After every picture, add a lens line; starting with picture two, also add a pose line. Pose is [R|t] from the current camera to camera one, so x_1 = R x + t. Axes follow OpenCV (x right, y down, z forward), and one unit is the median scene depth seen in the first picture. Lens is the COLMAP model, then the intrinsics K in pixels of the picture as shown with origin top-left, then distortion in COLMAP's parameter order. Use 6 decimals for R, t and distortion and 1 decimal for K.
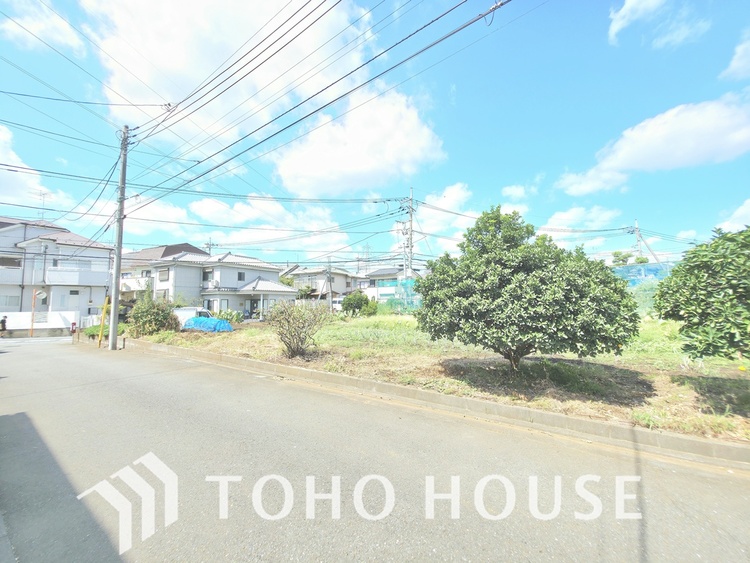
lens RADIAL K [[299.1, 0, 373.6], [0, 299.1, 280.2], [0, 0, 1]] dist [0.013574, -0.008201]
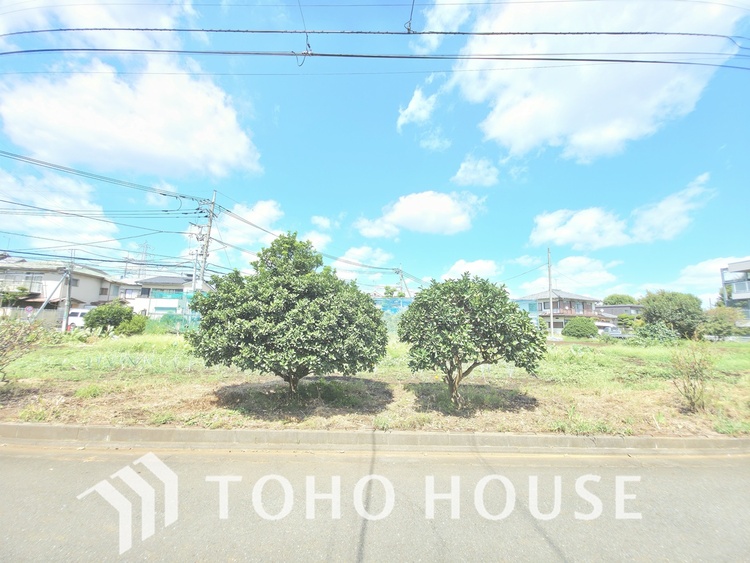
lens RADIAL K [[299.1, 0, 376.8], [0, 299.1, 280.0], [0, 0, 1]] dist [0.013574, -0.008201]
pose [[0.797486, 0.119063, 0.591473, 0.021535], [-0.082124, 0.992632, -0.089087, -0.006142], [-0.597722, 0.022471, 0.801388, -0.002183]]
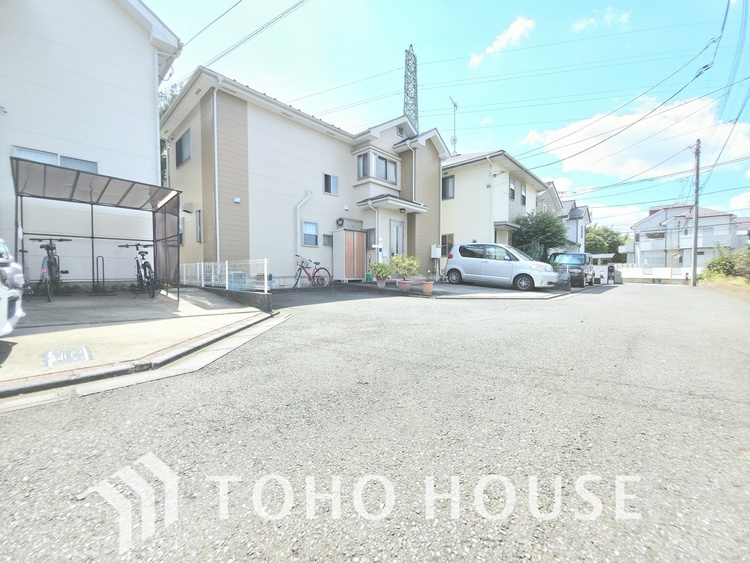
lens RADIAL K [[299.1, 0, 377.5], [0, 299.1, 281.3], [0, 0, 1]] dist [0.013574, -0.008201]
pose [[-0.115906, 0.042688, -0.992342, 0.500858], [0.080827, 0.996168, 0.033412, 0.005263], [0.989966, -0.076336, -0.118912, -0.267224]]
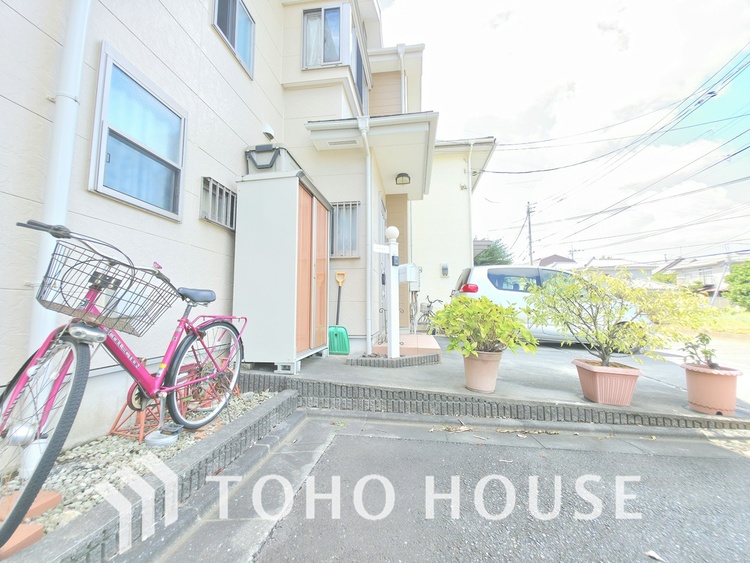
lens RADIAL K [[299.1, 0, 378.1], [0, 299.1, 282.7], [0, 0, 1]] dist [0.013574, -0.008201]
pose [[0.482936, -0.065550, -0.873199, 0.168341], [0.066267, 0.997070, -0.038198, -0.010628], [0.873144, -0.039417, 0.485865, -0.401278]]
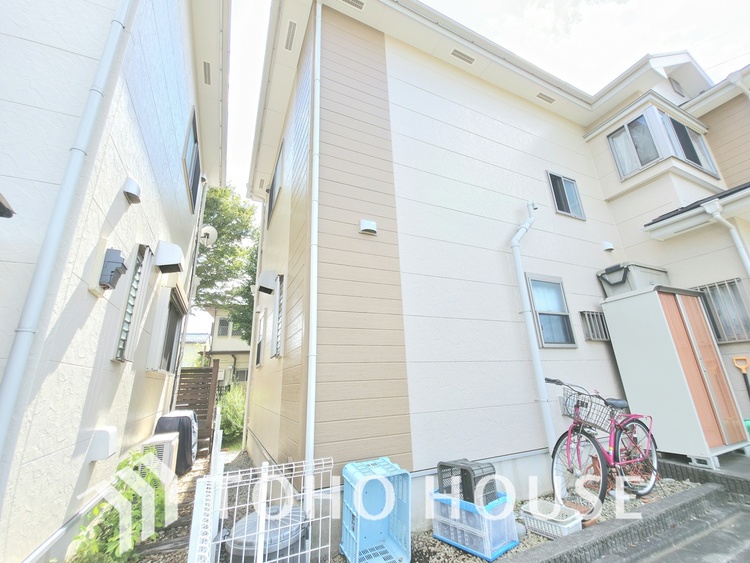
lens RADIAL K [[316.6, 0, 373.3], [0, 316.6, 279.4], [0, 0, 1]] dist [0.002433, -0.003650]
pose [[-0.485701, -0.243478, -0.839531, 0.253765], [0.112024, 0.935167, -0.336024, -0.029196], [0.866917, -0.257255, -0.426936, -0.422766]]
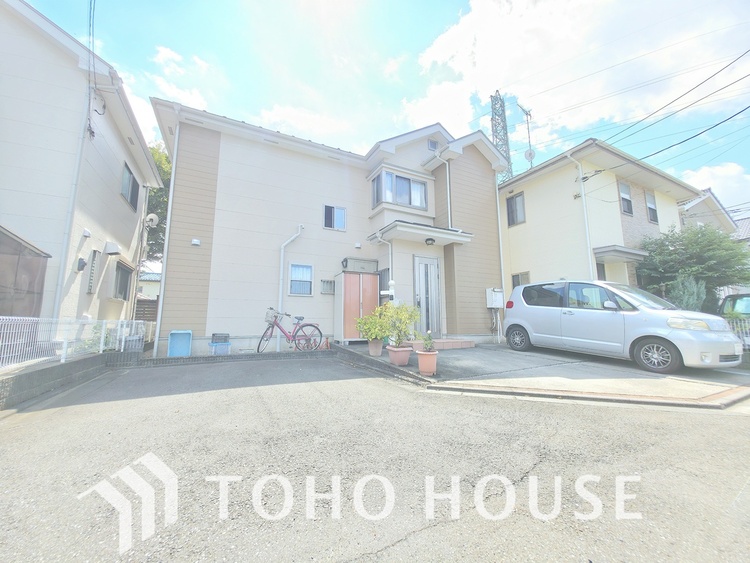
lens RADIAL K [[299.1, 0, 375.8], [0, 299.1, 280.4], [0, 0, 1]] dist [0.013574, -0.008201]
pose [[-0.448933, -0.117835, -0.885762, 0.330055], [0.077609, 0.982379, -0.170023, 0.007719], [0.890189, -0.145072, -0.431877, -0.186745]]
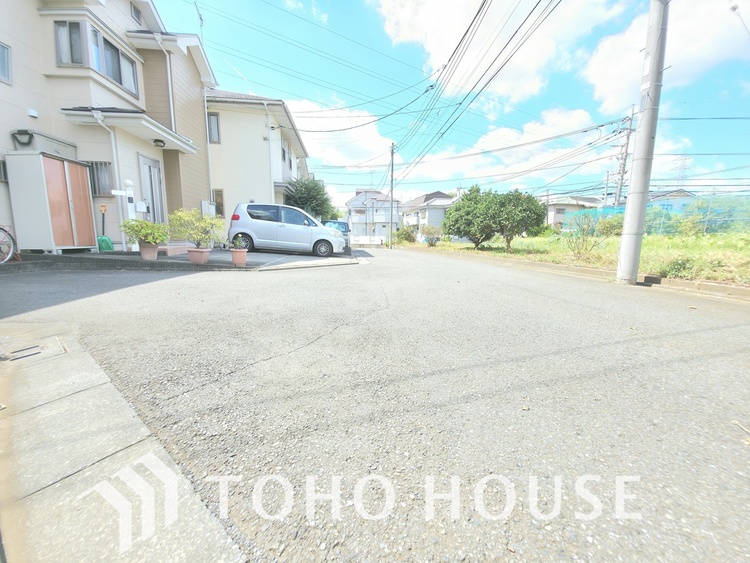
lens RADIAL K [[299.1, 0, 376.3], [0, 299.1, 280.1], [0, 0, 1]] dist [0.013574, -0.008201]
pose [[0.669013, 0.116490, -0.734065, 0.419522], [0.043784, 0.979749, 0.195382, 0.002296], [0.741960, -0.162853, 0.650364, -0.340312]]
